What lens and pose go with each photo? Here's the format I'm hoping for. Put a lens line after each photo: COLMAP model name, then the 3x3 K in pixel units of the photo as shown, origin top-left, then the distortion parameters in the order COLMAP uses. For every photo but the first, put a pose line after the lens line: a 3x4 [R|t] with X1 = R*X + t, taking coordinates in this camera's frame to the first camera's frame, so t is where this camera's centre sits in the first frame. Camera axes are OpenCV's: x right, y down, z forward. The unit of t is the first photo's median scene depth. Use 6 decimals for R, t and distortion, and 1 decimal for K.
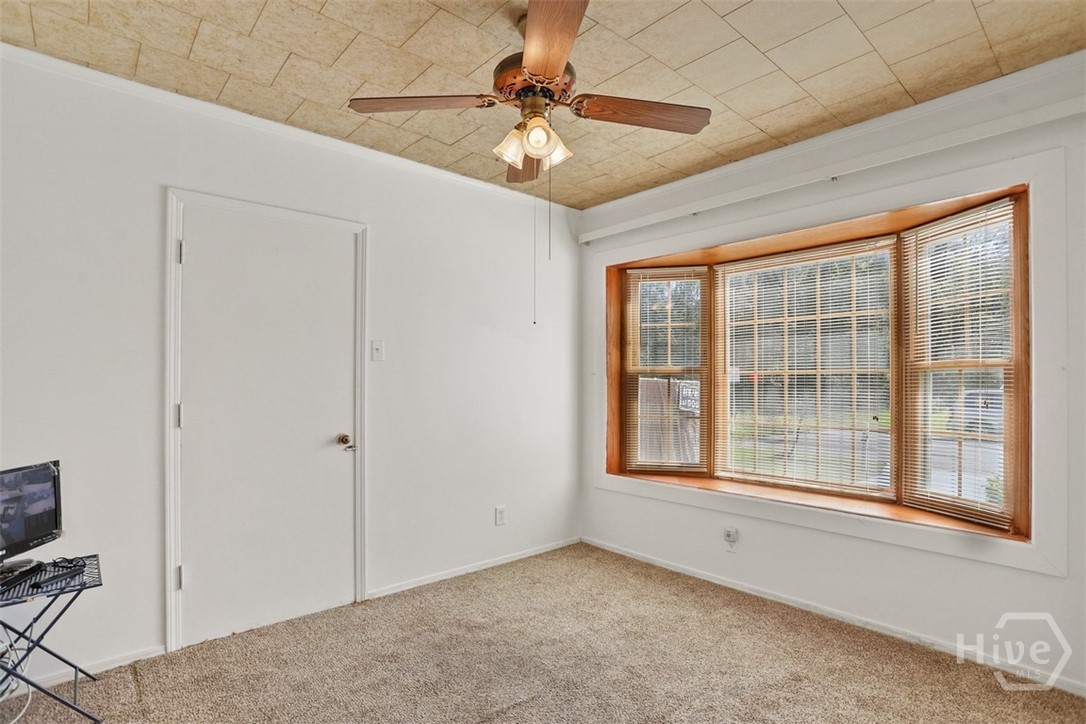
lens RADIAL K [[536.2, 0, 543.2], [0, 536.2, 375.3], [0, 0, 1]] dist [-0.068617, 0.025345]
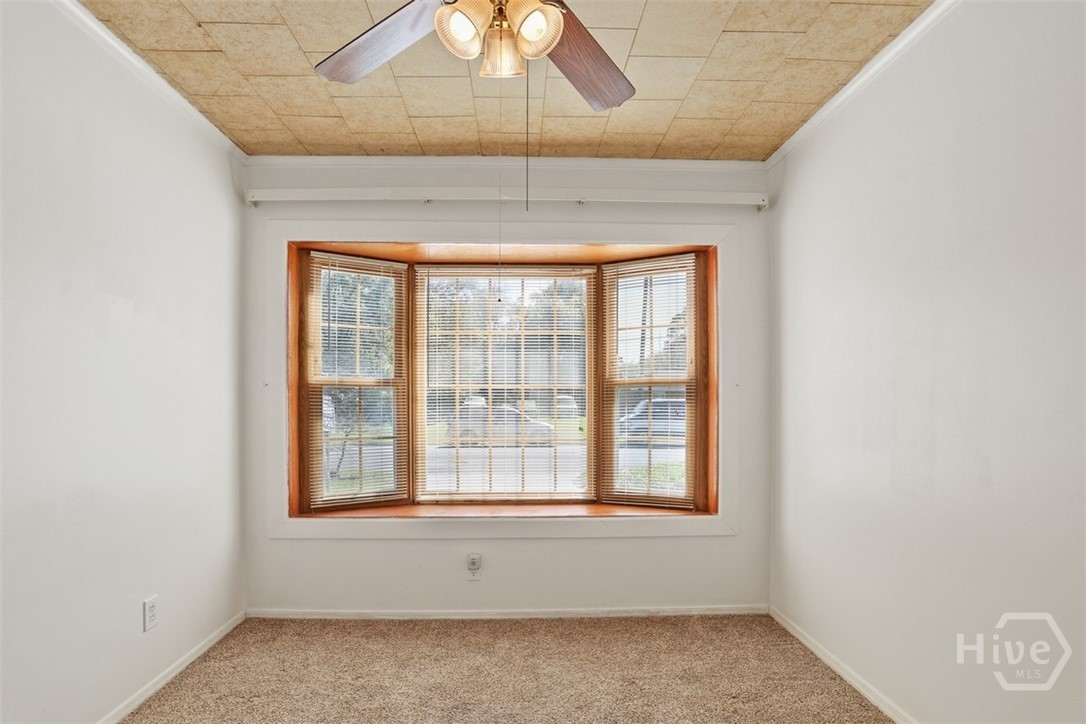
lens RADIAL K [[546.5, 0, 537.8], [0, 546.5, 402.0], [0, 0, 1]] dist [-0.072036, 0.027398]
pose [[0.638095, -0.006550, 0.769930, -0.250597], [-0.007809, 0.999857, 0.014977, 0.007456], [-0.769918, -0.015569, 0.637952, 0.266419]]
